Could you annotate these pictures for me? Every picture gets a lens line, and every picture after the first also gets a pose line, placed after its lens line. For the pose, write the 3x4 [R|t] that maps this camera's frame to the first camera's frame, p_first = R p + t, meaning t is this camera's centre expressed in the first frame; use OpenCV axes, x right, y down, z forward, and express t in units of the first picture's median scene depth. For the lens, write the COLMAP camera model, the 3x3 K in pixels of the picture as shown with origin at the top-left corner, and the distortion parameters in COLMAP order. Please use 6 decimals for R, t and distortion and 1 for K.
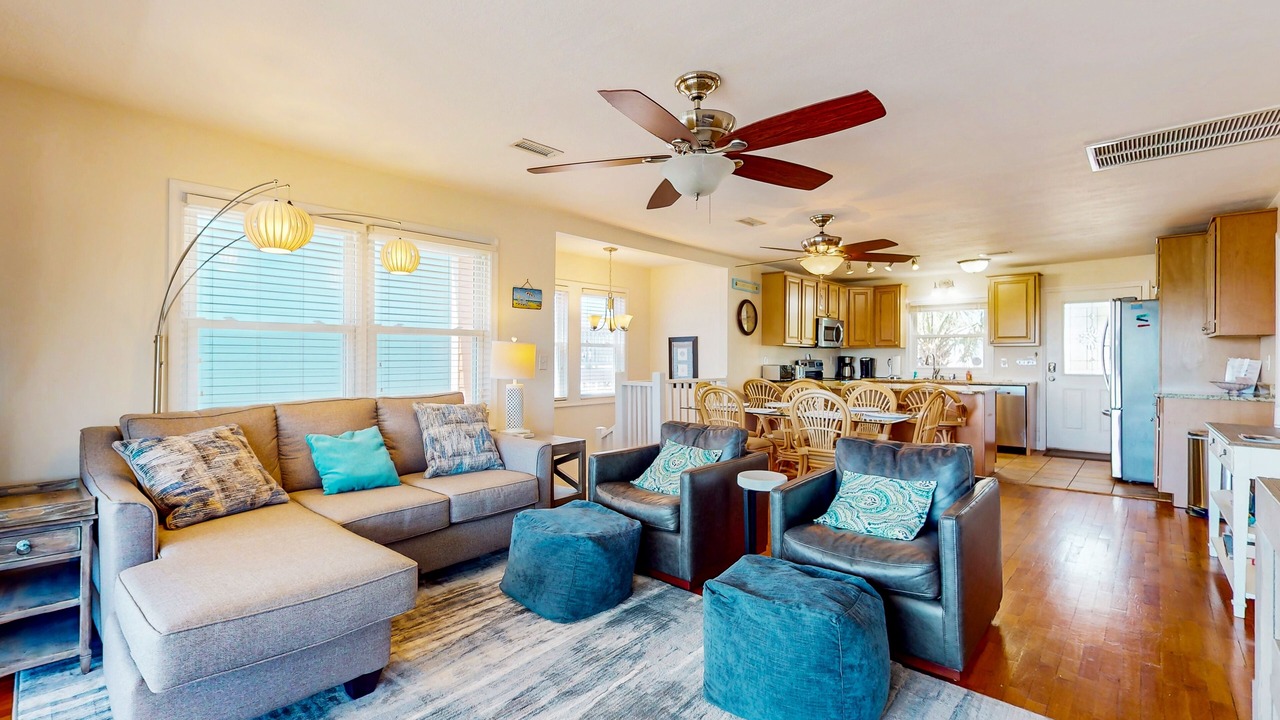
lens RADIAL K [[552.7, 0, 647.8], [0, 552.7, 362.3], [0, 0, 1]] dist [0.000664, -0.000051]
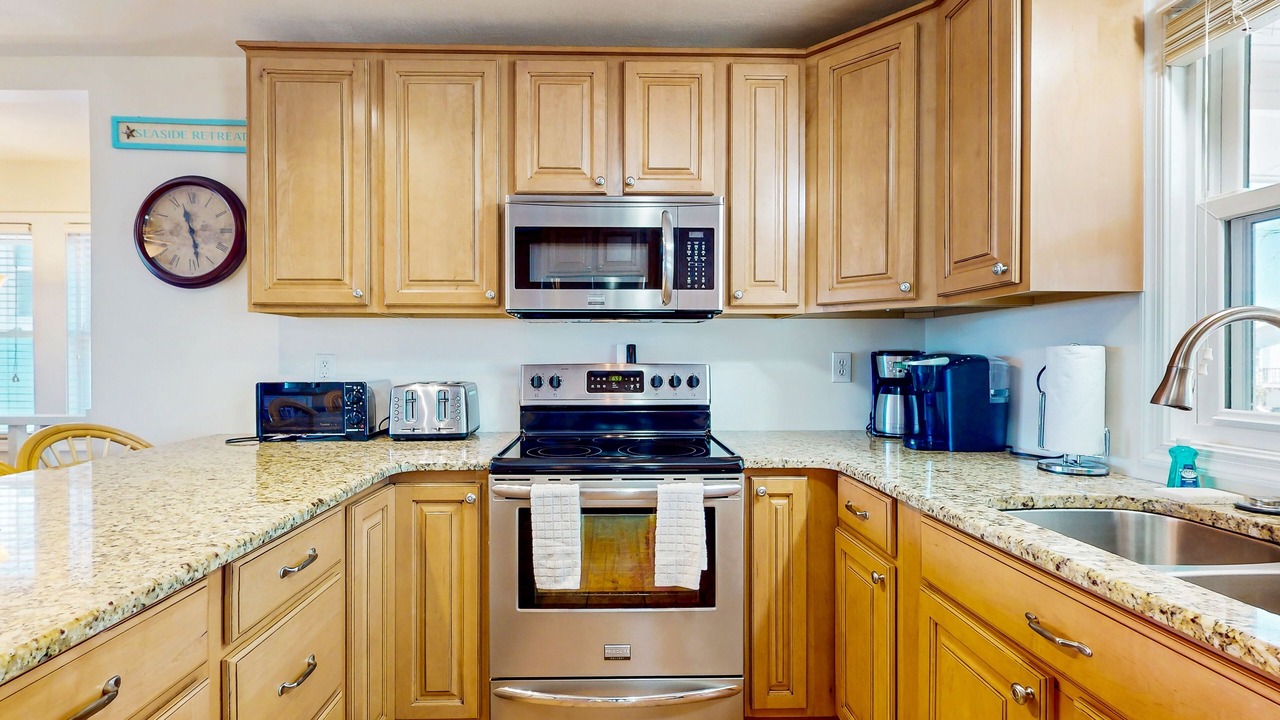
lens RADIAL K [[552.7, 0, 647.8], [0, 552.7, 362.3], [0, 0, 1]] dist [0.000664, -0.000051]
pose [[0.683670, 0.004718, -0.729776, 0.574903], [-0.007359, 0.999973, -0.000430, -0.005515], [0.729754, 0.005664, 0.683687, 0.933151]]
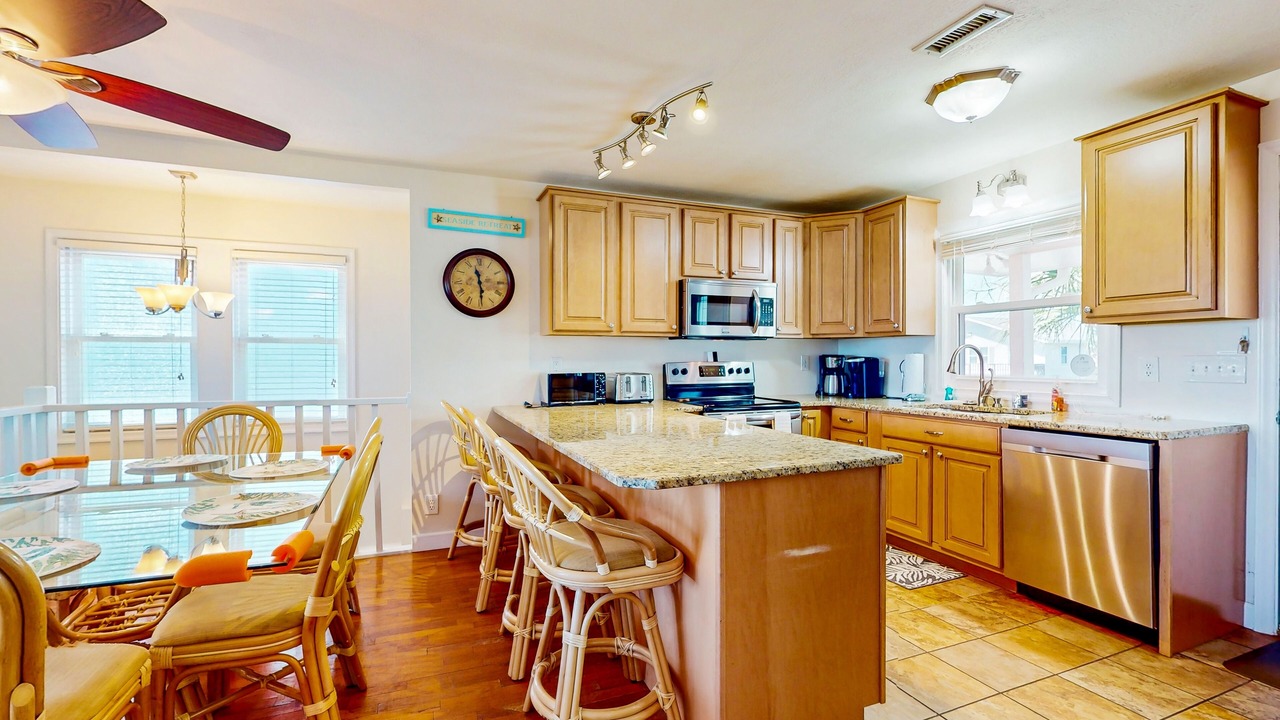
lens RADIAL K [[552.7, 0, 647.8], [0, 552.7, 362.3], [0, 0, 1]] dist [0.000664, -0.000051]
pose [[0.901768, 0.000747, -0.432219, 0.531617], [-0.000925, 1.000000, -0.000202, -0.004094], [0.432219, 0.000582, 0.901769, 0.566946]]
